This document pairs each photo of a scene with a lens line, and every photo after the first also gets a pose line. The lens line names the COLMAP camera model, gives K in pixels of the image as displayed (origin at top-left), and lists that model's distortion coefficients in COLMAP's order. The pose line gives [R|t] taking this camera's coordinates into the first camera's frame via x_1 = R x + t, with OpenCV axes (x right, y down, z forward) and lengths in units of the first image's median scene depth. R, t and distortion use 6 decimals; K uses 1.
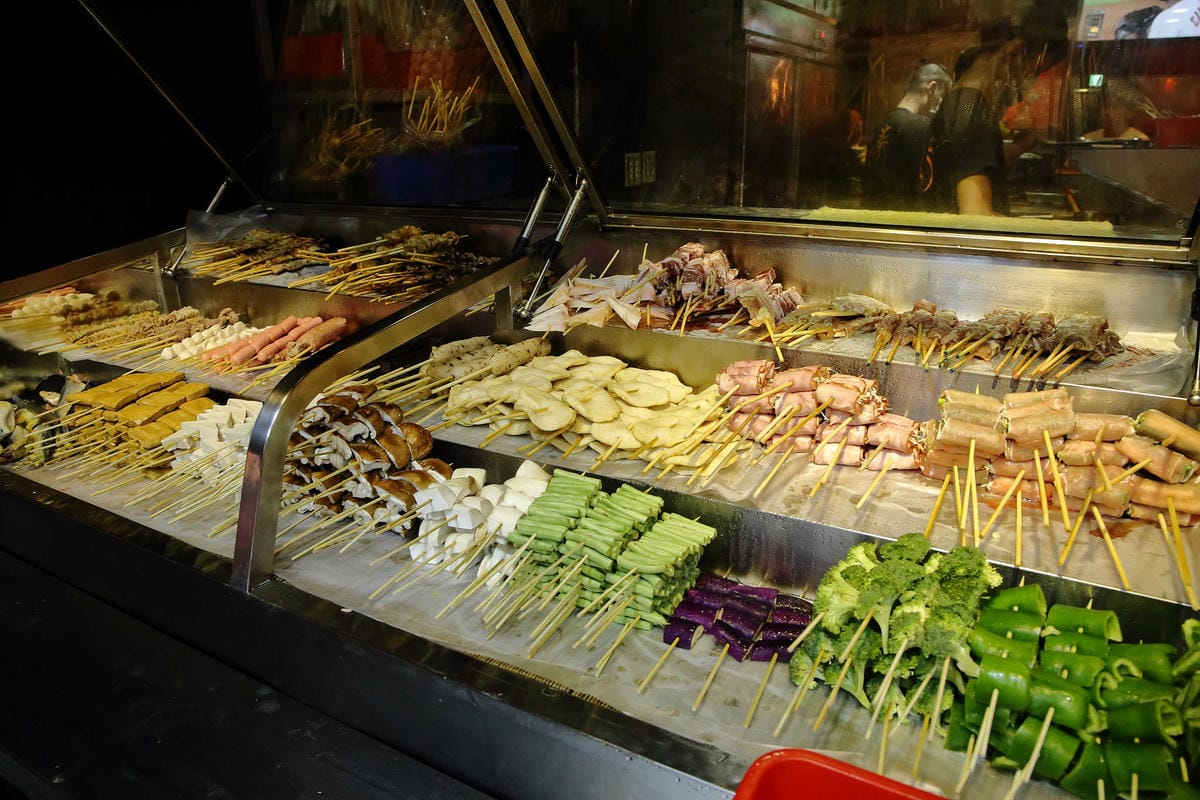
lens RADIAL K [[812.3, 0, 600.0], [0, 812.3, 400.0], [0, 0, 1]] dist [-0.107971, 0.081906]
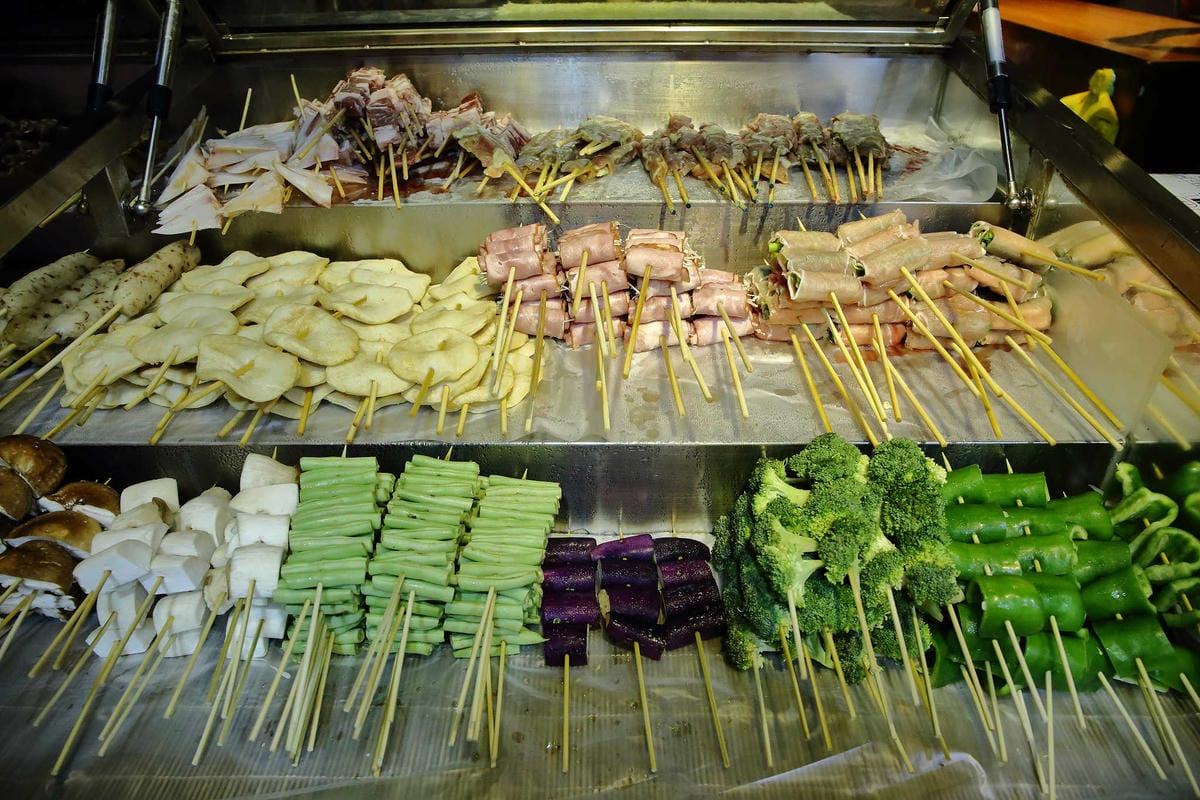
lens RADIAL K [[812.3, 0, 600.0], [0, 812.3, 400.0], [0, 0, 1]] dist [-0.107971, 0.081906]
pose [[0.873100, -0.255863, 0.415006, -0.087866], [0.157271, 0.953527, 0.257006, -0.075698], [-0.461478, -0.159124, 0.872765, 0.298885]]
